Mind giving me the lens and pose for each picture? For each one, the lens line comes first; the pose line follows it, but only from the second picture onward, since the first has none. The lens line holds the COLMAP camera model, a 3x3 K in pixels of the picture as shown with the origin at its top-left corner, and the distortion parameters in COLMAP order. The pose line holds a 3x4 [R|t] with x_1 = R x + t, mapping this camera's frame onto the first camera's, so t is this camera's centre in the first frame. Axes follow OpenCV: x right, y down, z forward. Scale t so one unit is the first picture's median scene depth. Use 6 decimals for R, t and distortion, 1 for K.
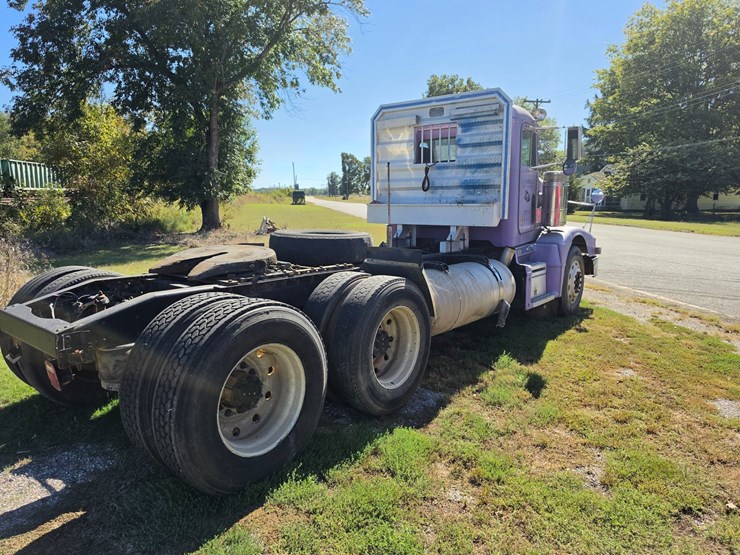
lens RADIAL K [[510.3, 0, 366.6], [0, 510.3, 287.4], [0, 0, 1]] dist [0.042426, -0.055318]
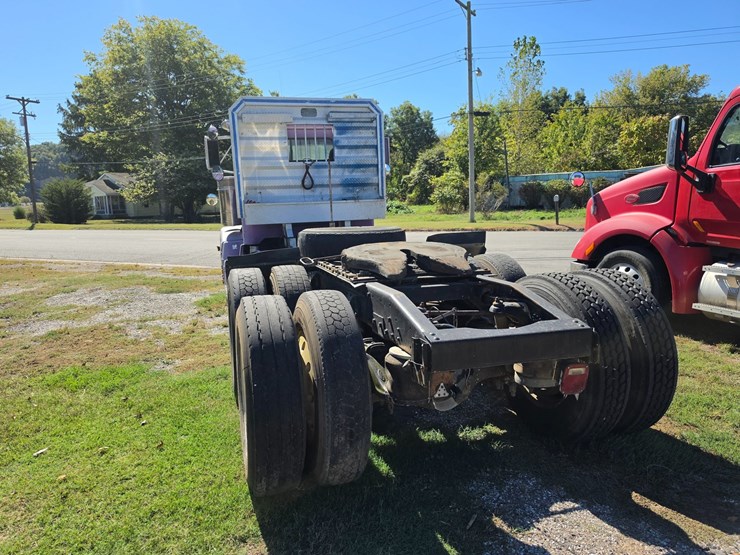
lens RADIAL K [[510.3, 0, 361.3], [0, 510.3, 285.1], [0, 0, 1]] dist [0.042426, -0.055318]
pose [[0.582846, -0.152491, 0.798146, -0.687343], [0.169607, 0.983429, 0.064035, -0.049404], [-0.794685, 0.098048, 0.599051, 0.336978]]
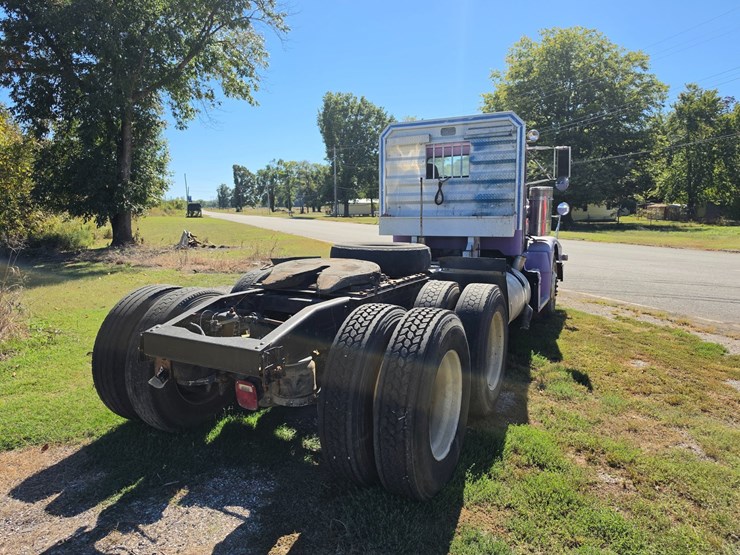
lens RADIAL K [[510.3, 0, 364.1], [0, 510.3, 275.8], [0, 0, 1]] dist [0.042426, -0.055318]
pose [[0.979865, -0.028746, 0.197580, -0.260206], [0.037832, 0.998386, -0.042366, -0.001706], [-0.196043, 0.048988, 0.979371, -0.001194]]
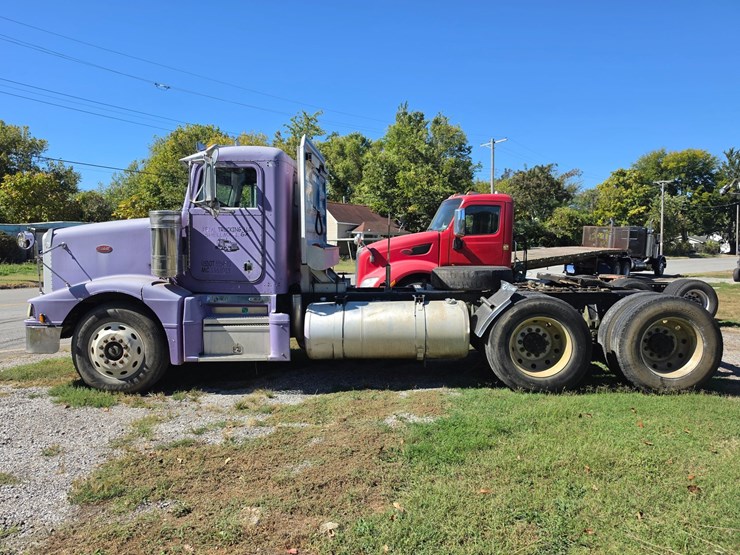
lens RADIAL K [[510.3, 0, 362.4], [0, 510.3, 276.6], [0, 0, 1]] dist [0.042426, -0.055318]
pose [[-0.568901, -0.050043, 0.820882, -0.801277], [0.137466, 0.978318, 0.154910, -0.261143], [-0.810836, 0.200972, -0.549687, 1.560073]]
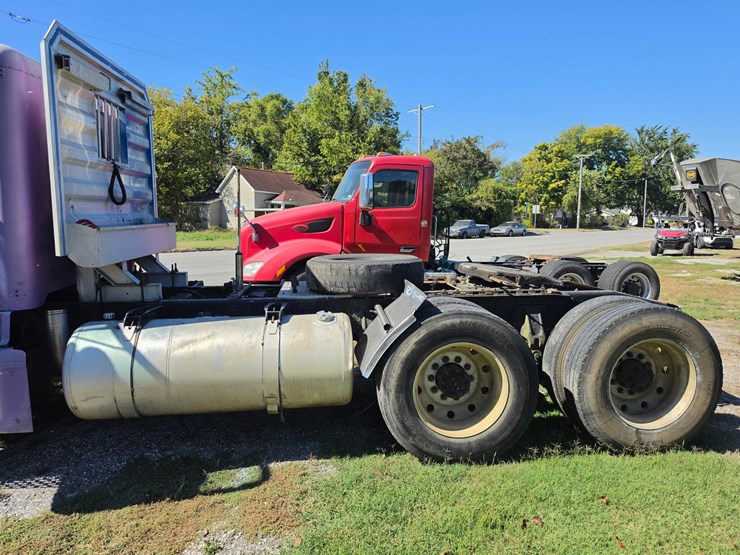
lens RADIAL K [[510.3, 0, 372.5], [0, 510.3, 285.1], [0, 0, 1]] dist [0.042426, -0.055318]
pose [[-0.687388, -0.101422, 0.719174, -0.582165], [0.114439, 0.962708, 0.245147, -0.220166], [-0.717218, 0.250812, -0.650147, 1.257247]]
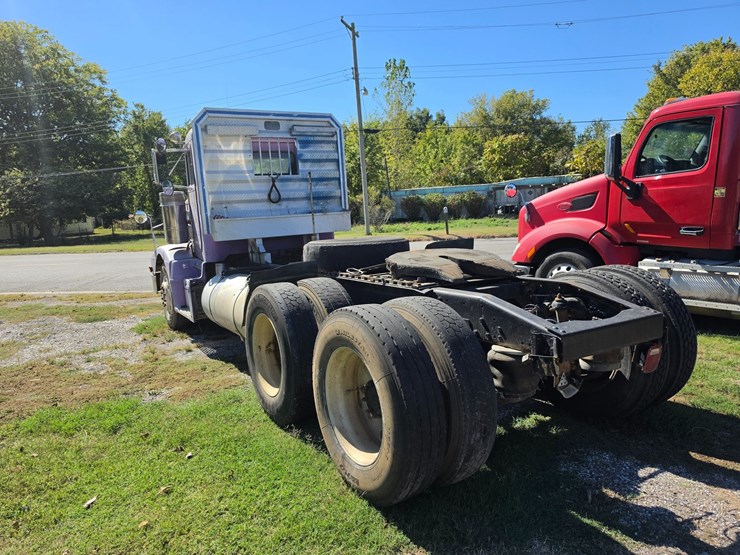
lens RADIAL K [[510.3, 0, 362.5], [0, 510.3, 286.5], [0, 0, 1]] dist [0.042426, -0.055318]
pose [[0.366967, -0.158871, 0.916567, -0.789990], [0.211125, 0.973820, 0.084266, -0.080456], [-0.905959, 0.162587, 0.390902, 0.499190]]
